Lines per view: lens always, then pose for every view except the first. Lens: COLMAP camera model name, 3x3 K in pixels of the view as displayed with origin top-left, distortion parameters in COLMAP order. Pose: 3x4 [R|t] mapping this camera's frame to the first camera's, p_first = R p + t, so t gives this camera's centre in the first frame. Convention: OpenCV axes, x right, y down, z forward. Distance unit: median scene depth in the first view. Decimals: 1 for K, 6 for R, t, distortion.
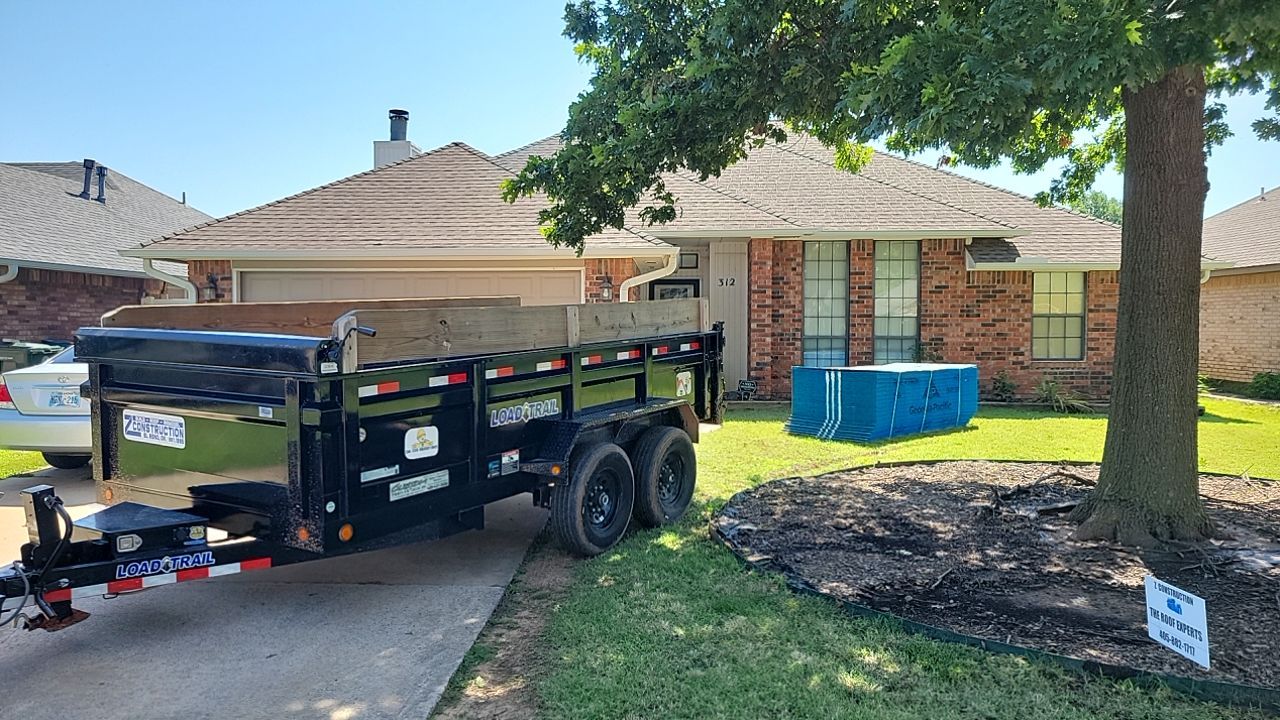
lens RADIAL K [[923.0, 0, 640.0], [0, 923.0, 360.0], [0, 0, 1]] dist [0.007770, 0.075992]
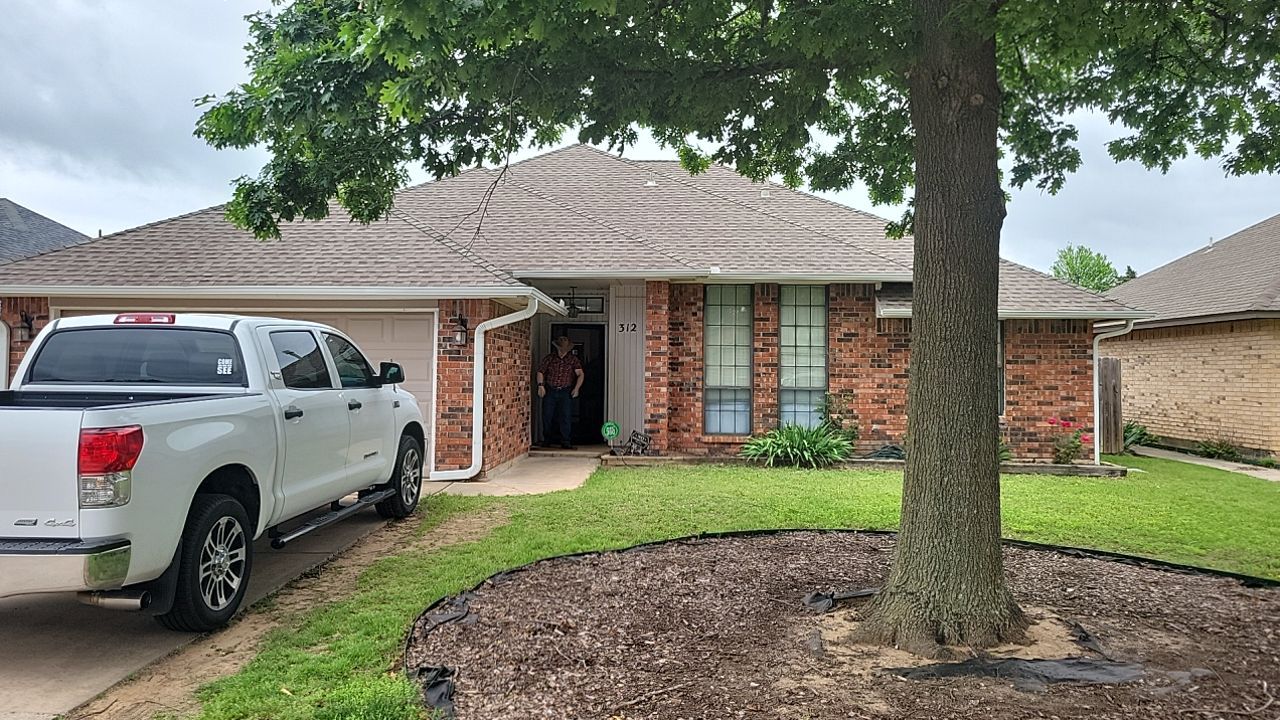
lens RADIAL K [[923.0, 0, 640.0], [0, 923.0, 360.0], [0, 0, 1]] dist [0.007770, 0.075992]
pose [[0.999957, 0.009120, 0.001801, 0.112467], [-0.009015, 0.998618, -0.051782, -0.003559], [-0.002271, 0.051764, 0.998657, 0.073388]]
